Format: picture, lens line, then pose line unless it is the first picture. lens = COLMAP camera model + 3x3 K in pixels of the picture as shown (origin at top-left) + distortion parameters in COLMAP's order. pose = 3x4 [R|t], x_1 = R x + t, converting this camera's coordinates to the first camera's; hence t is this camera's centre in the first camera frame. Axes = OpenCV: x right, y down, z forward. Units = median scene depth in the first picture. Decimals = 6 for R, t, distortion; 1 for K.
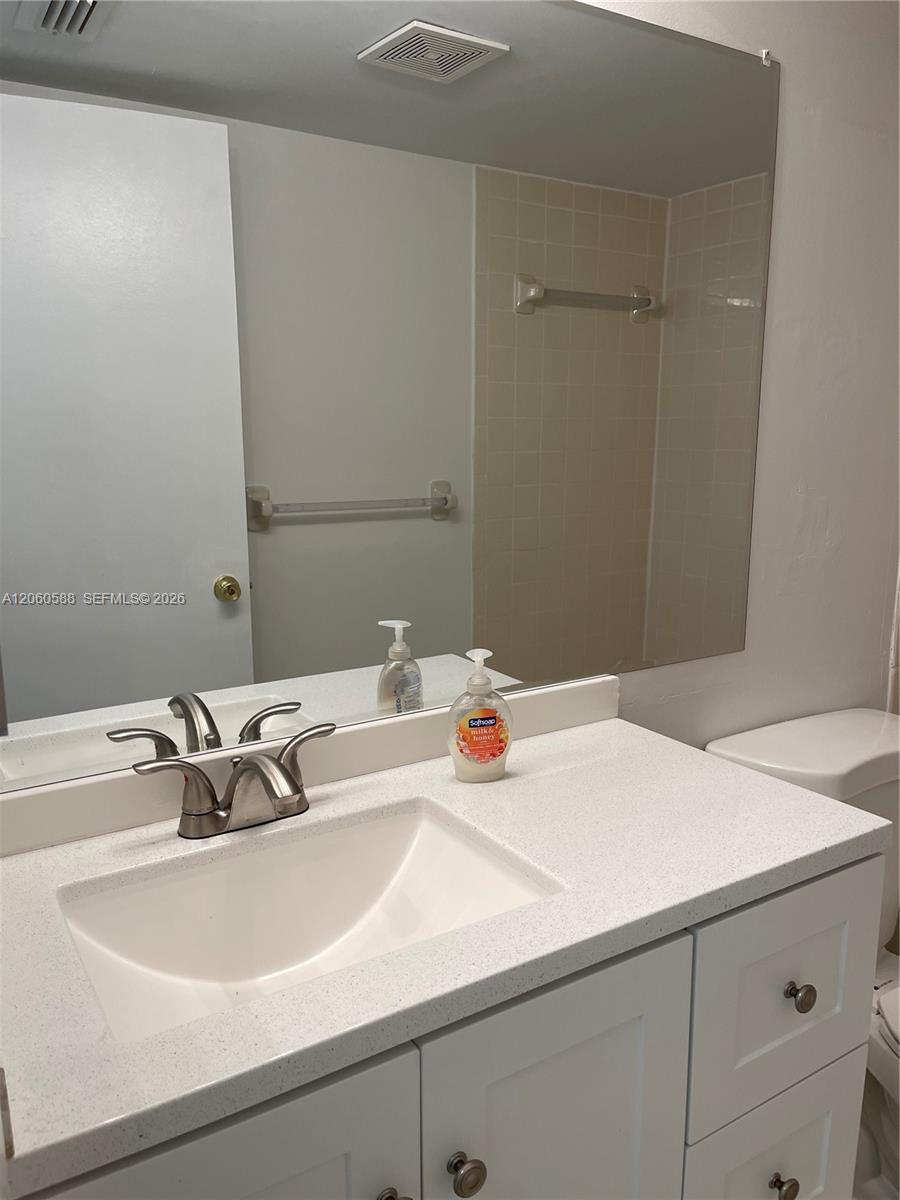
lens RADIAL K [[934.7, 0, 456.7], [0, 934.7, 604.2], [0, 0, 1]] dist [0.088842, -0.137044]
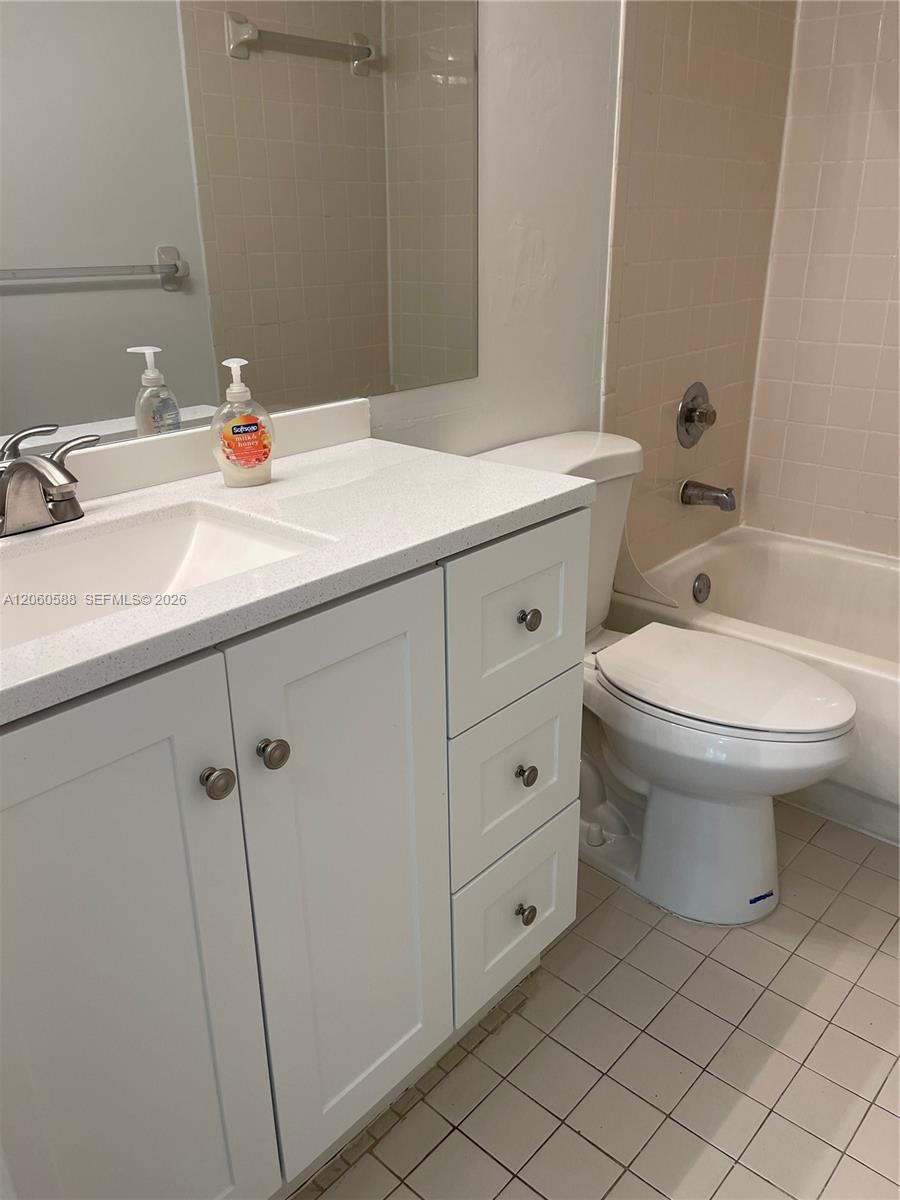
lens RADIAL K [[934.7, 0, 456.7], [0, 934.7, 604.2], [0, 0, 1]] dist [0.088842, -0.137044]
pose [[0.963243, -0.108442, 0.245770, -0.025227], [0.059367, 0.978211, 0.198942, 0.120465], [-0.261989, -0.177039, 0.948693, -0.115522]]
